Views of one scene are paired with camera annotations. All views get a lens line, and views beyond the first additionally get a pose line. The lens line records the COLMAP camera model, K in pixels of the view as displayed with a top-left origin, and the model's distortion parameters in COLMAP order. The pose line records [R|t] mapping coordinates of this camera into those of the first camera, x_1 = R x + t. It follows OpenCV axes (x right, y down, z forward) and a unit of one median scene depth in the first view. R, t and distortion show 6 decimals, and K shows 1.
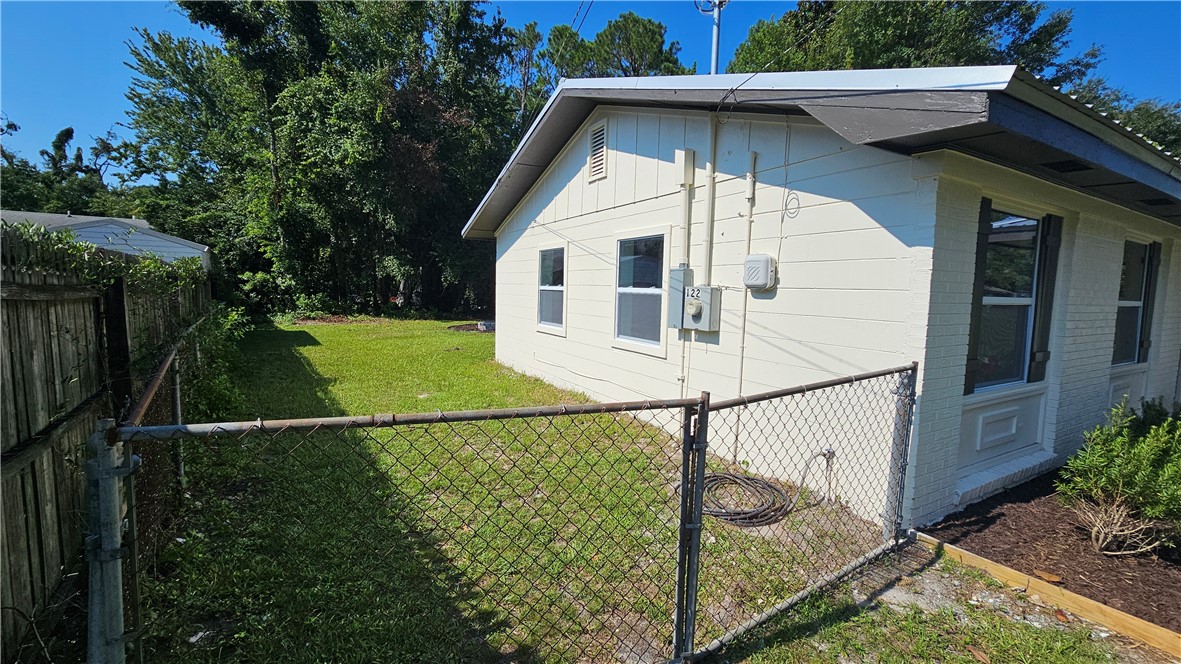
lens RADIAL K [[483.4, 0, 586.4], [0, 483.4, 328.7], [0, 0, 1]] dist [0.001974, 0.000934]
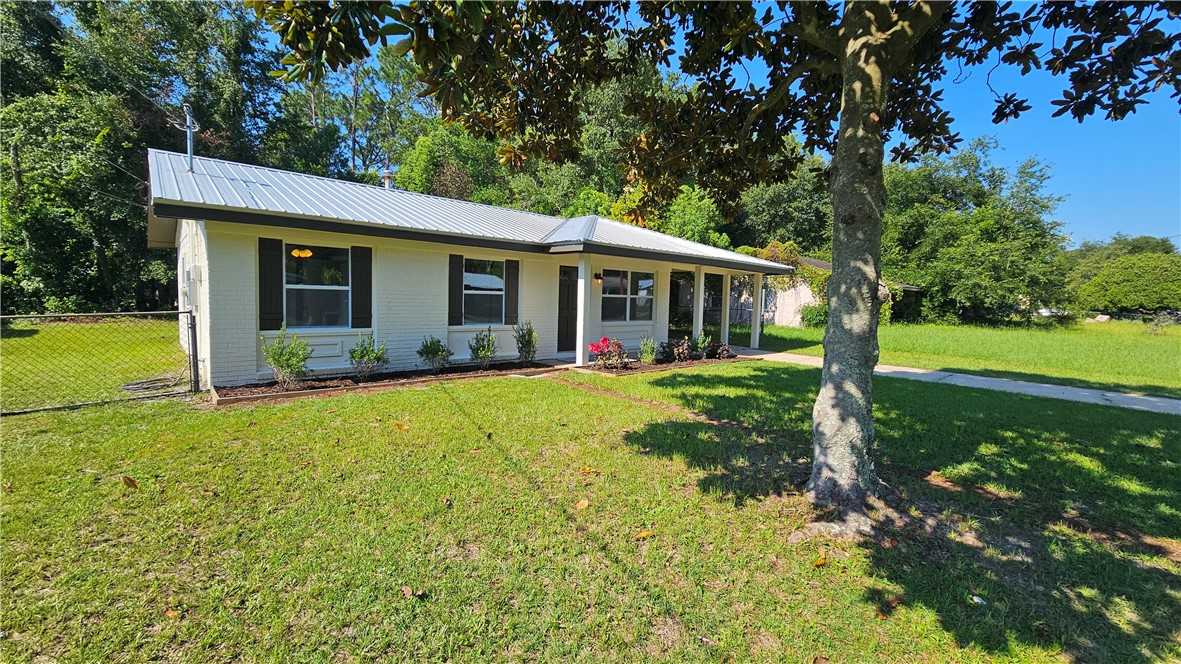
lens RADIAL K [[483.4, 0, 595.1], [0, 483.4, 332.0], [0, 0, 1]] dist [0.001974, 0.000934]
pose [[0.972886, -0.022151, 0.230223, 0.292936], [0.025002, 0.999643, -0.009472, 0.042202], [-0.229930, 0.014972, 0.973092, -0.264033]]
